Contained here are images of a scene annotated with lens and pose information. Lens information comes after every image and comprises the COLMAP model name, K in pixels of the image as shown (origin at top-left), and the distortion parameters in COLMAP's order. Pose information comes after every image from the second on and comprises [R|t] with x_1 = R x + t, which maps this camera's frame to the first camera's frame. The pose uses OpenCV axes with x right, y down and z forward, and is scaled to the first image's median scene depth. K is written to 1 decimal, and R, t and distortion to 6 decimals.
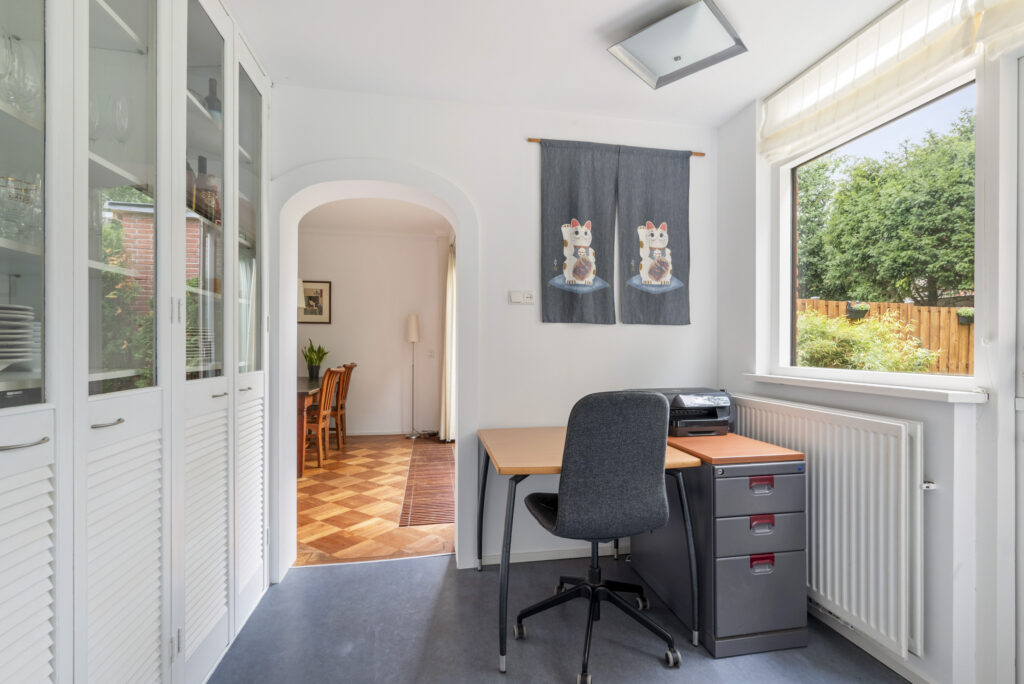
lens RADIAL K [[461.4, 0, 519.6], [0, 461.4, 349.6], [0, 0, 1]] dist [0.000331, 0.000149]
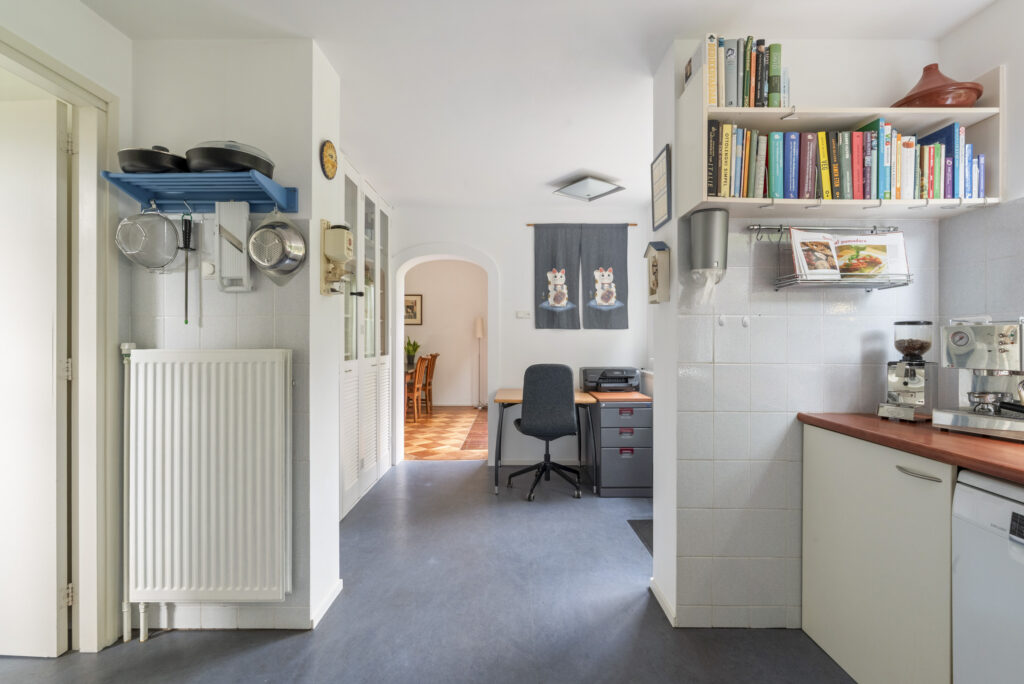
lens RADIAL K [[462.3, 0, 512.0], [0, 462.3, 342.0], [0, 0, 1]] dist [-0.000313, 0.000198]
pose [[0.980600, -0.001578, -0.196015, 0.291599], [0.001504, 0.999999, -0.000527, -0.007467], [0.196015, 0.000222, 0.980601, -0.704051]]
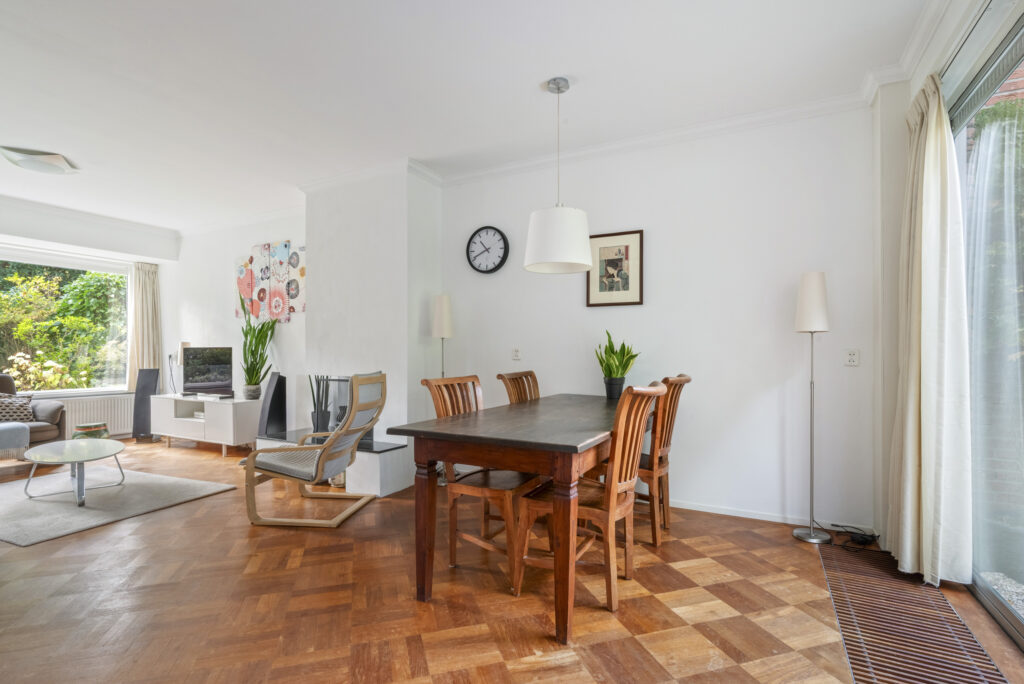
lens RADIAL K [[483.2, 0, 509.0], [0, 483.2, 353.2], [0, 0, 1]] dist [0.002609, 0.000220]
pose [[0.776438, -0.002961, -0.630186, -0.361452], [0.001275, 0.999994, -0.003127, 0.013256], [0.630192, 0.001625, 0.776438, 0.968975]]
